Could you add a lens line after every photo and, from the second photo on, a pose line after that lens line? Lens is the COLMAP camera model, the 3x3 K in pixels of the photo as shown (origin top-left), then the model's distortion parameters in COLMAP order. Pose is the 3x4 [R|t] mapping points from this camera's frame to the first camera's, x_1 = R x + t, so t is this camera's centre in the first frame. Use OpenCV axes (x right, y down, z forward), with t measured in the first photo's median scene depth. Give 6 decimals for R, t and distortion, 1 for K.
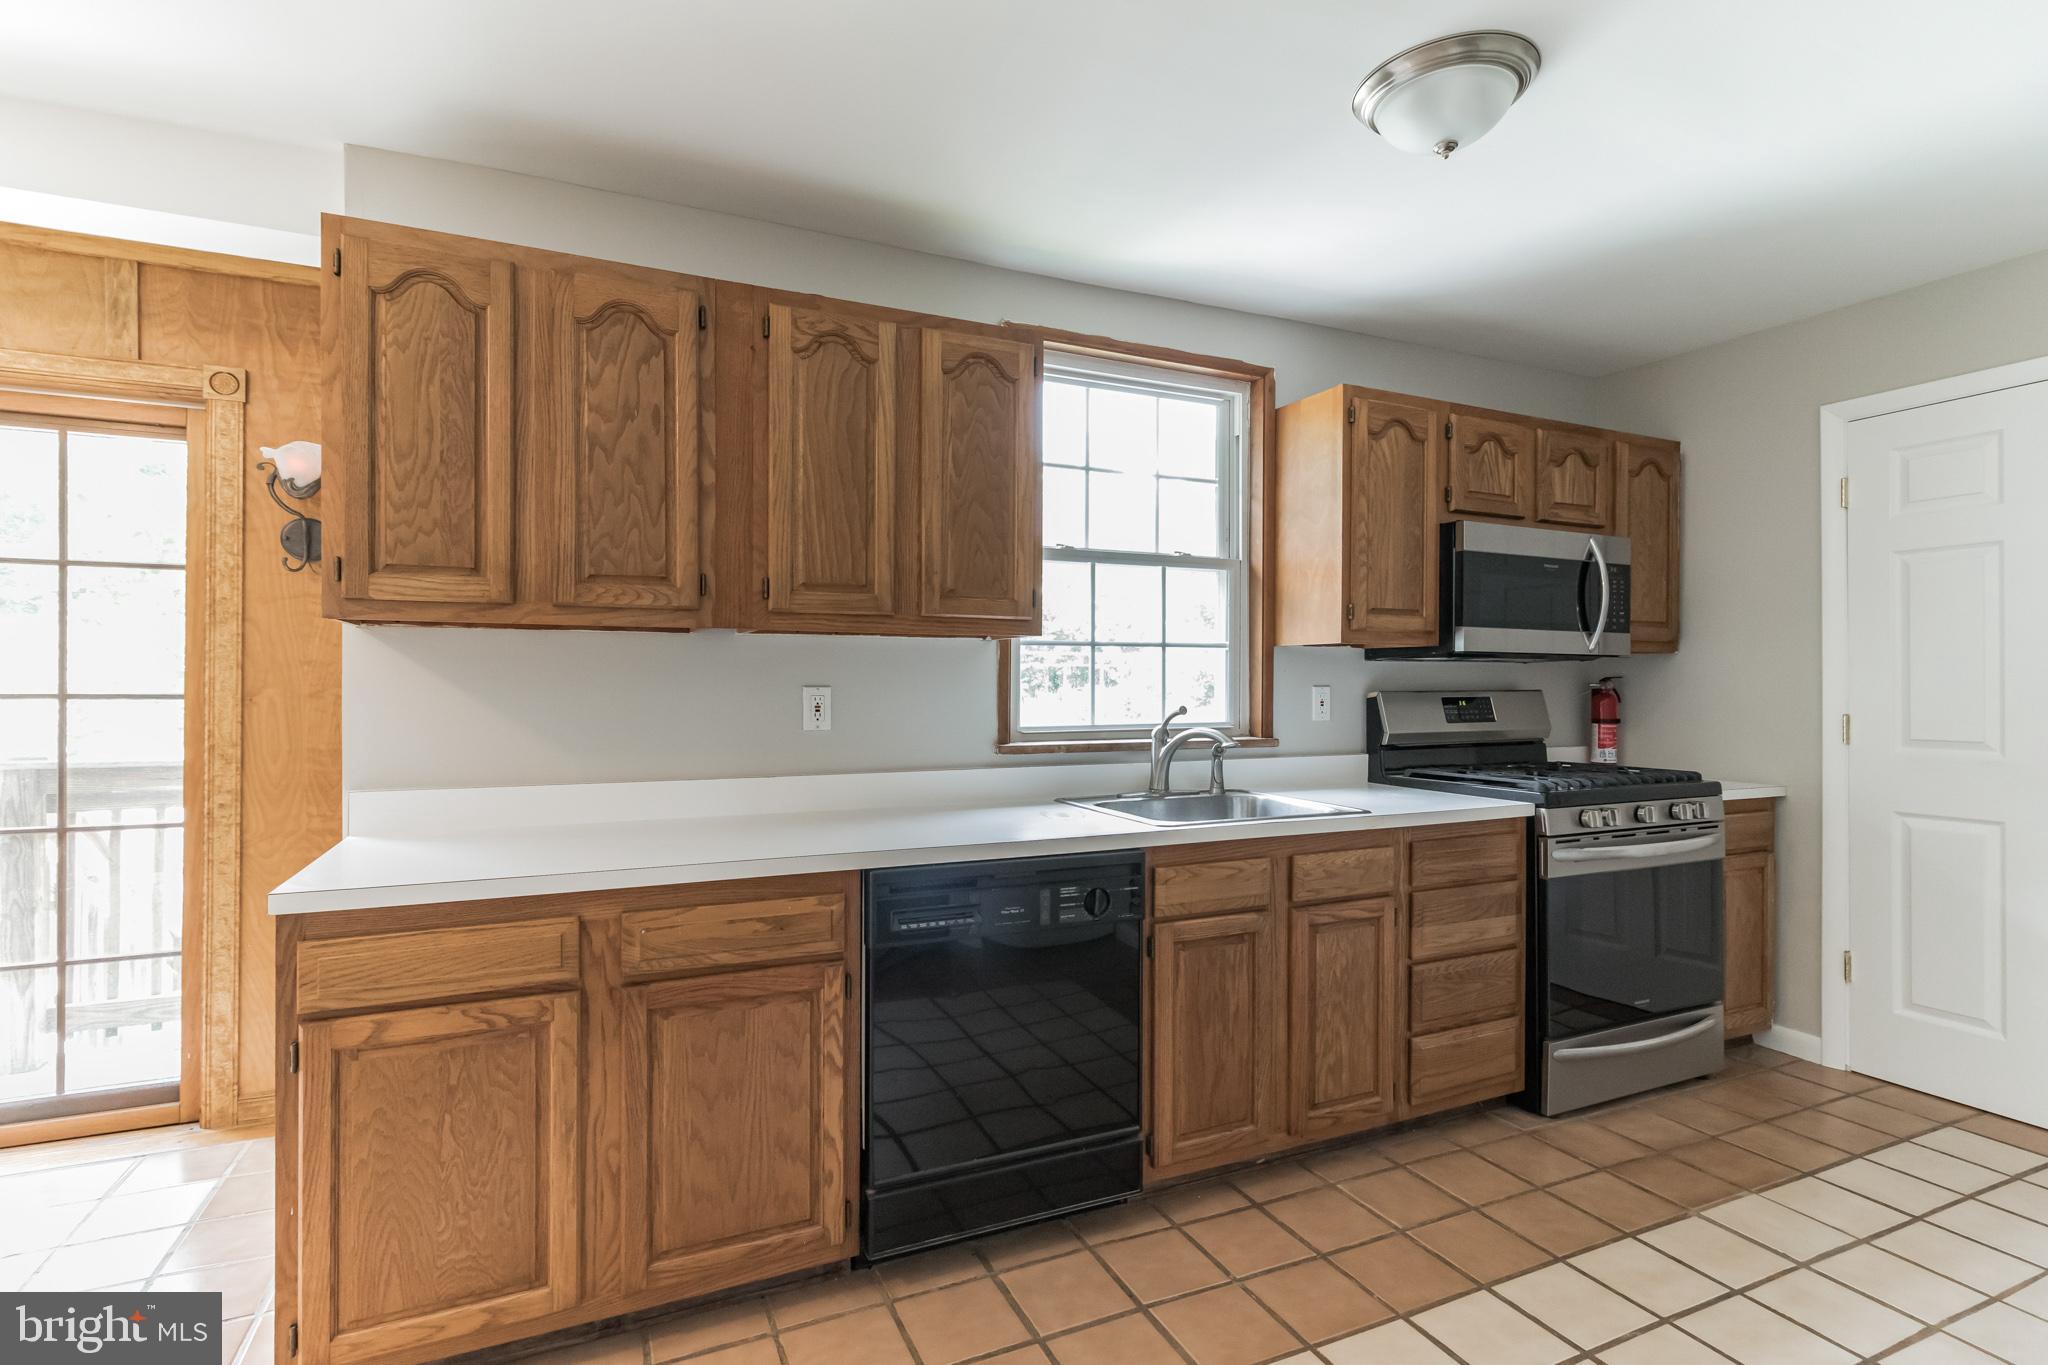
lens RADIAL K [[971.7, 0, 1024.6], [0, 971.7, 681.2], [0, 0, 1]] dist [-0.001587, -0.000225]
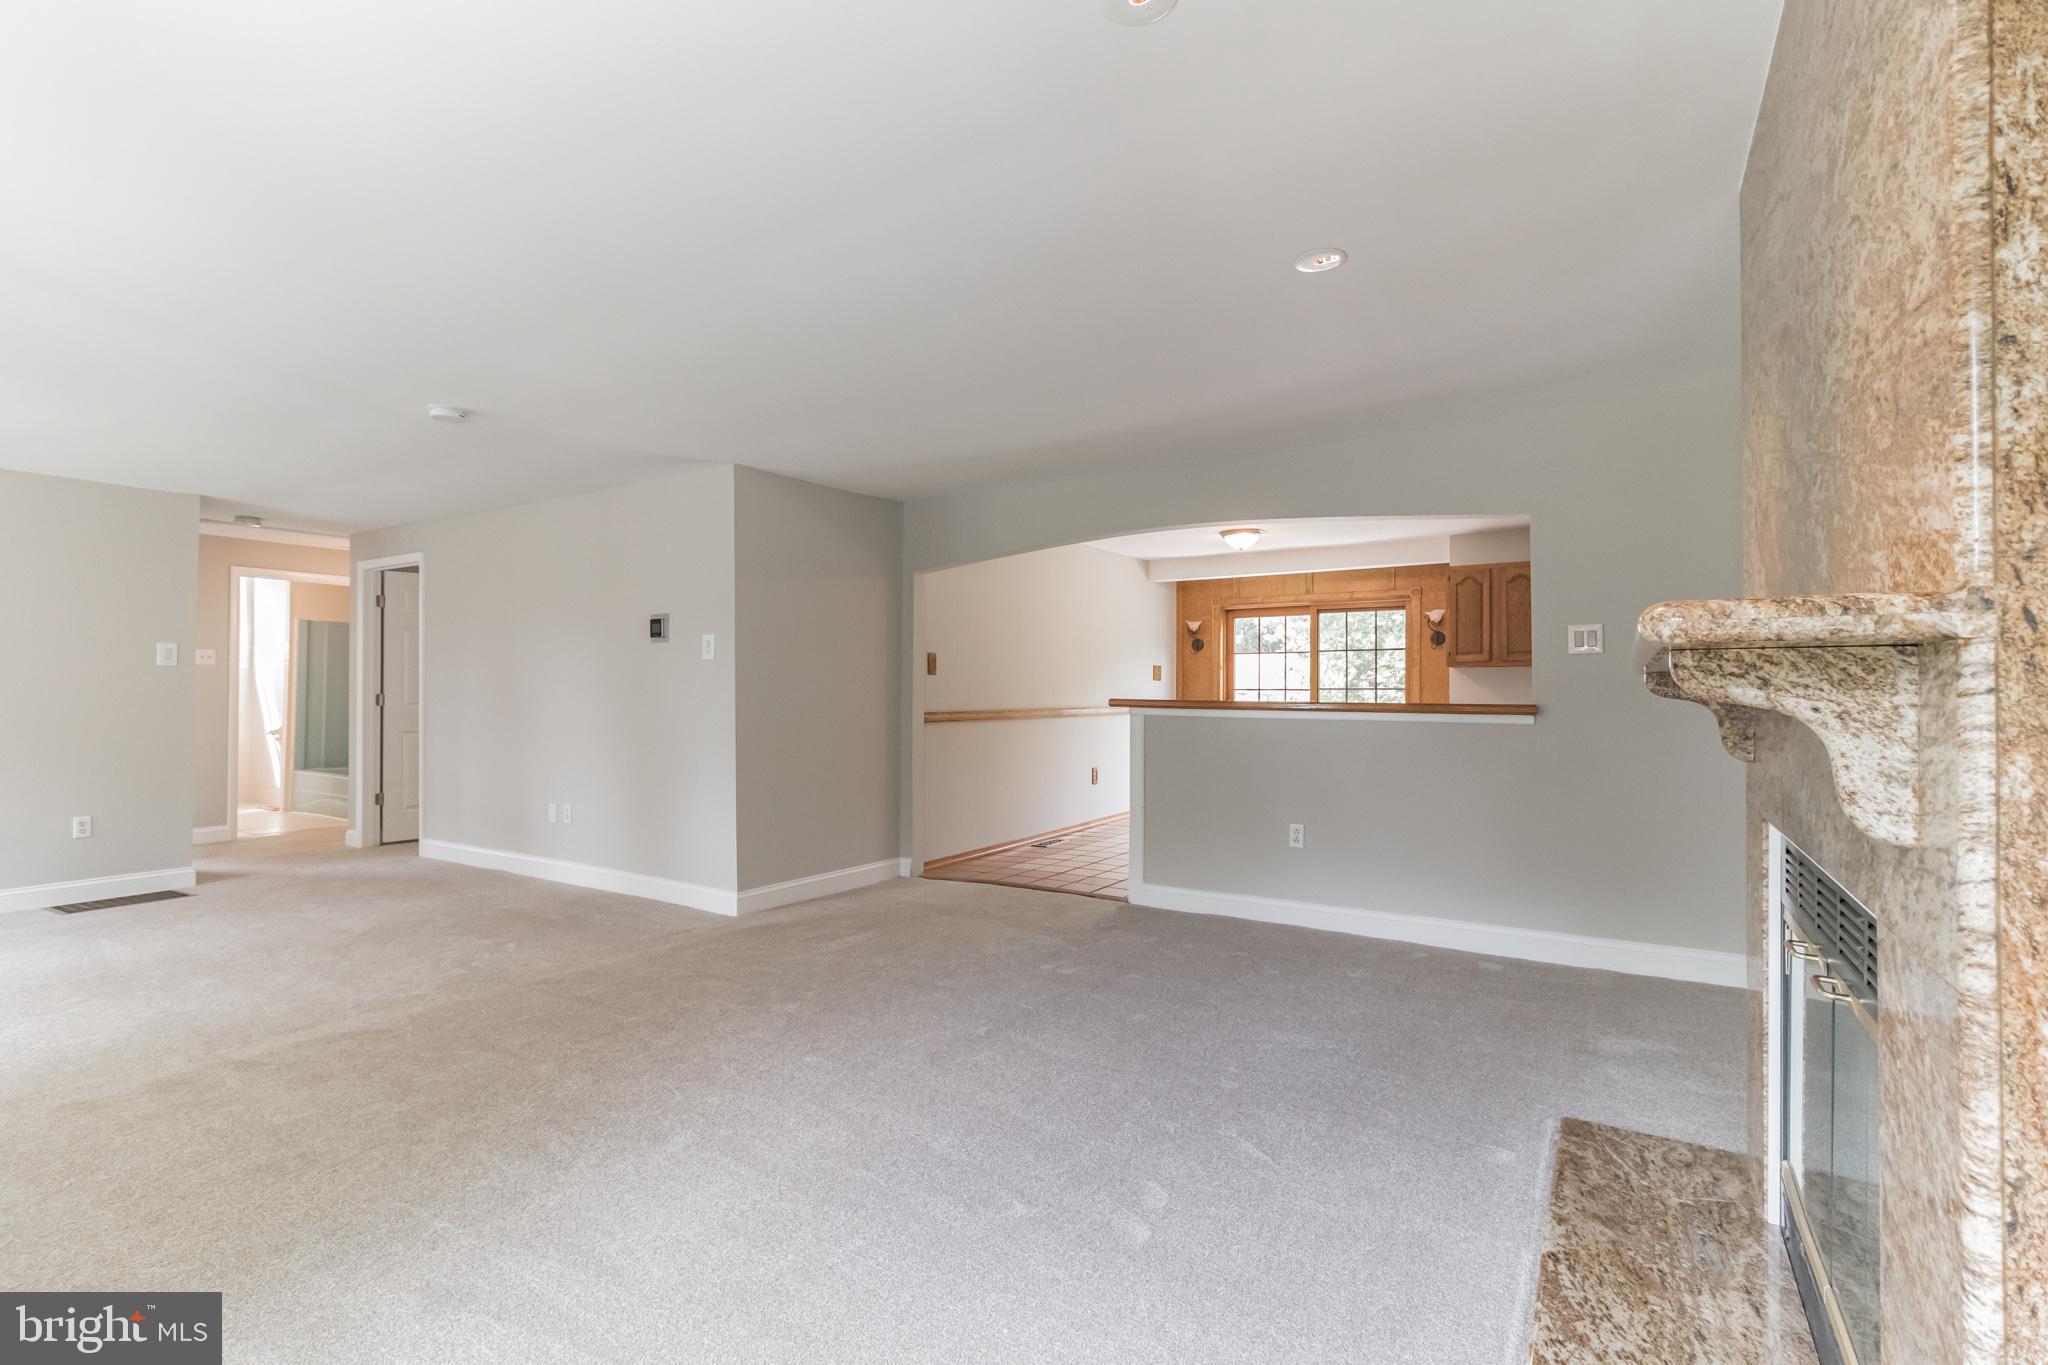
lens RADIAL K [[971.7, 0, 1026.6], [0, 971.7, 688.0], [0, 0, 1]] dist [-0.001587, -0.000225]
pose [[0.527033, -0.011226, -0.849771, 1.249203], [0.004183, 0.999935, -0.010616, 0.041666], [0.849834, 0.002041, 0.527046, -1.820493]]
